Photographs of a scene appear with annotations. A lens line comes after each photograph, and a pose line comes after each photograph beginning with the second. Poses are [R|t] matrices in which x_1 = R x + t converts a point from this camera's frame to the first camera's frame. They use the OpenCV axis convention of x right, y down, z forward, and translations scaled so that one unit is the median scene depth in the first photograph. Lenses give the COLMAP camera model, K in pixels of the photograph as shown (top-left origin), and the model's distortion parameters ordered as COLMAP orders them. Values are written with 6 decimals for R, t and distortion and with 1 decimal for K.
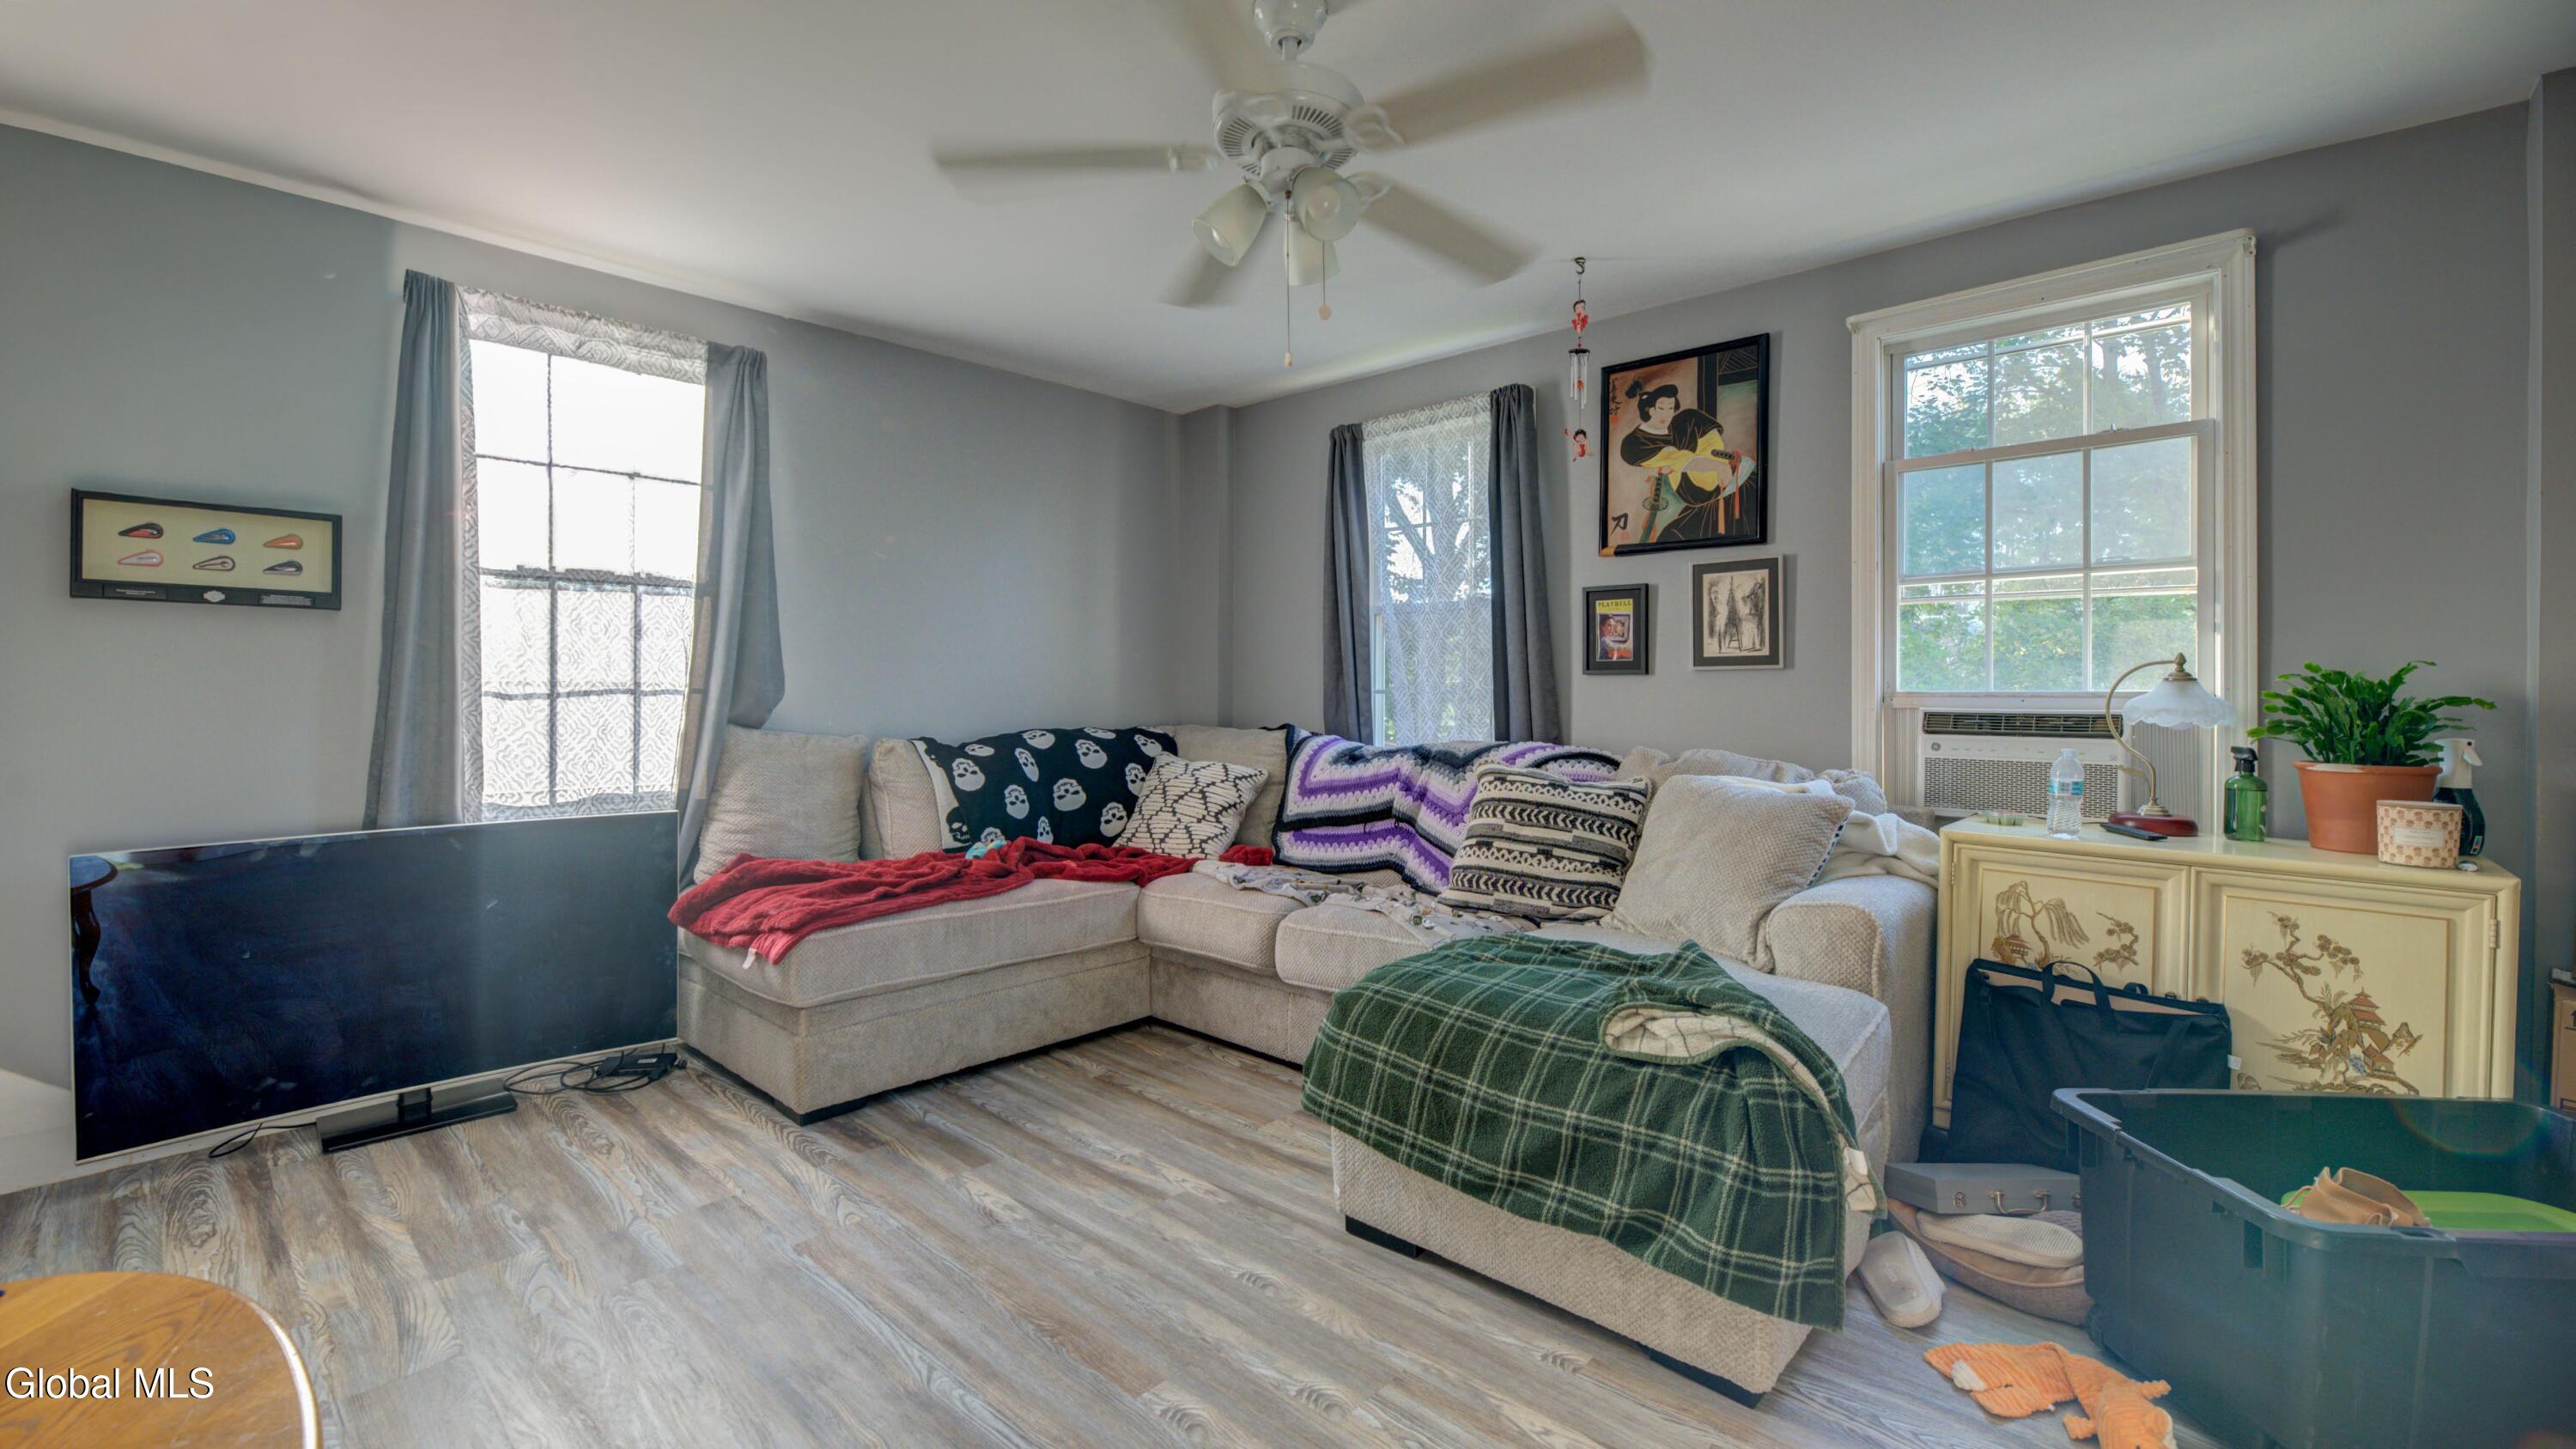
lens RADIAL K [[1051.5, 0, 1288.0], [0, 1051.5, 711.8], [0, 0, 1]] dist [0.001842, 0.000221]
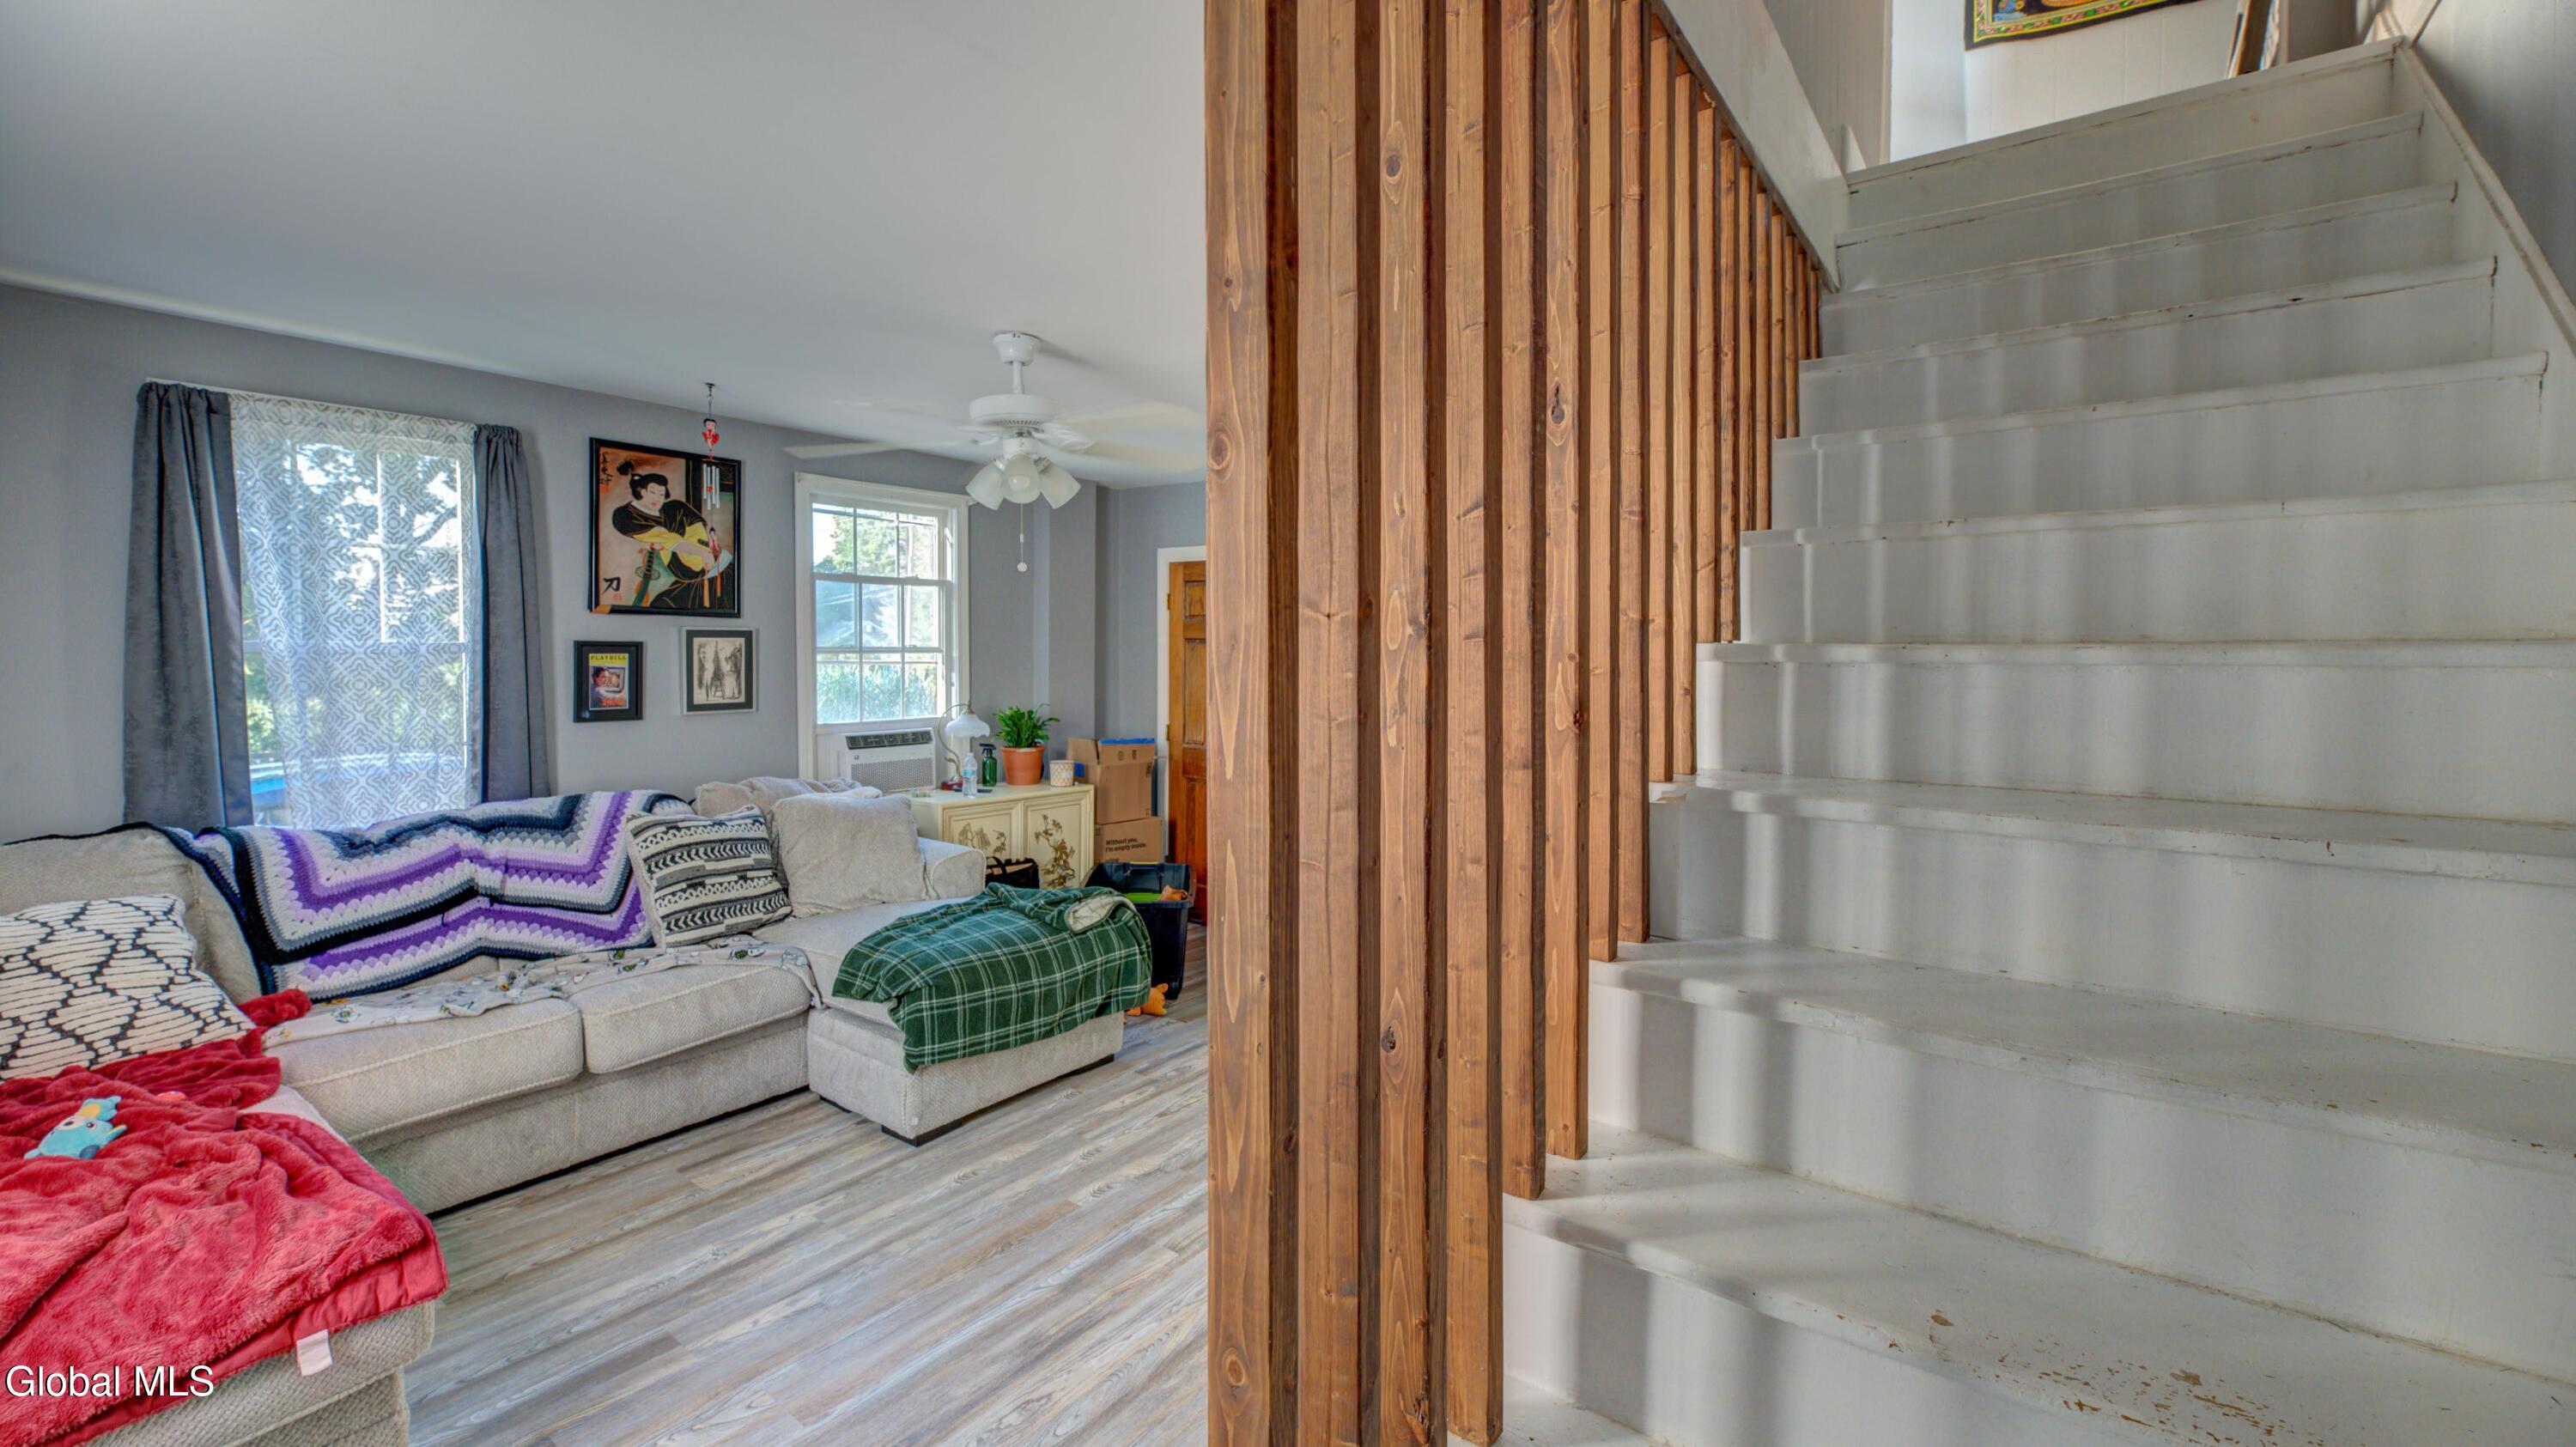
lens RADIAL K [[1051.4, 0, 1289.2], [0, 1051.4, 723.2], [0, 0, 1]] dist [0.001842, 0.000221]
pose [[-0.102712, -0.079128, 0.991559, -0.930082], [0.005155, 0.996775, 0.080079, -0.128118], [-0.994698, 0.013337, -0.101972, 0.437365]]
